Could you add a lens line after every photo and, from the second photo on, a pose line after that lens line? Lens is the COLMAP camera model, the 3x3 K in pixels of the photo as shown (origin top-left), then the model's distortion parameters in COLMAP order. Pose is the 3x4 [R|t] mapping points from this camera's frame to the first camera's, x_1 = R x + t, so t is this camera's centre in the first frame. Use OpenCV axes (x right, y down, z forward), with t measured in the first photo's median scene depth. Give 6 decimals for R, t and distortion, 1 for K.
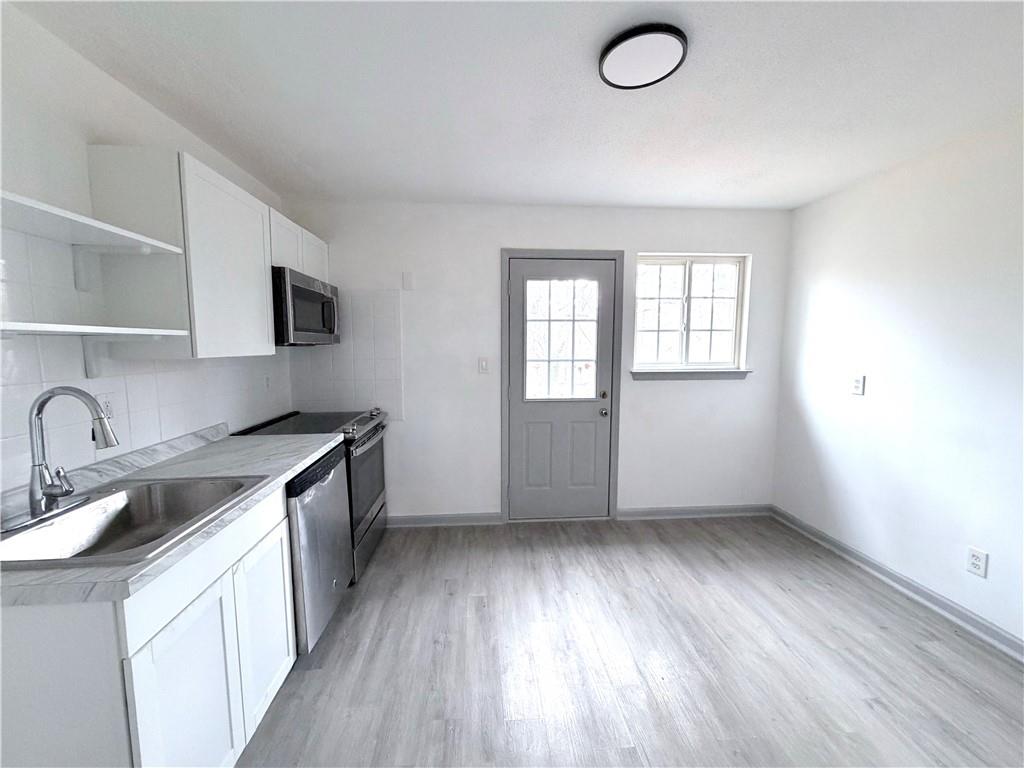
lens RADIAL K [[408.5, 0, 512.5], [0, 408.5, 383.9], [0, 0, 1]] dist [-0.003825, 0.001433]
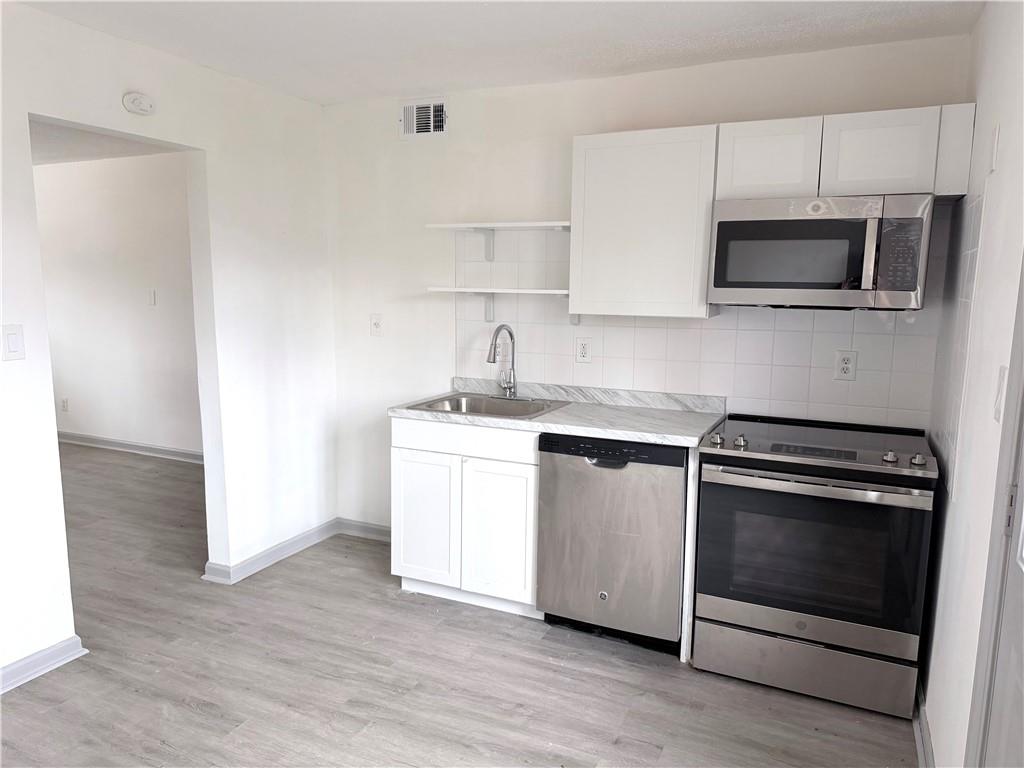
lens RADIAL K [[718.9, 0, 510.2], [0, 718.9, 383.4], [0, 0, 1]] dist [0.048780, -0.069324]
pose [[-0.500645, 0.111108, -0.858492, 0.635090], [-0.098081, 0.978062, 0.183780, -0.131337], [0.860078, 0.176210, -0.478765, 1.079500]]
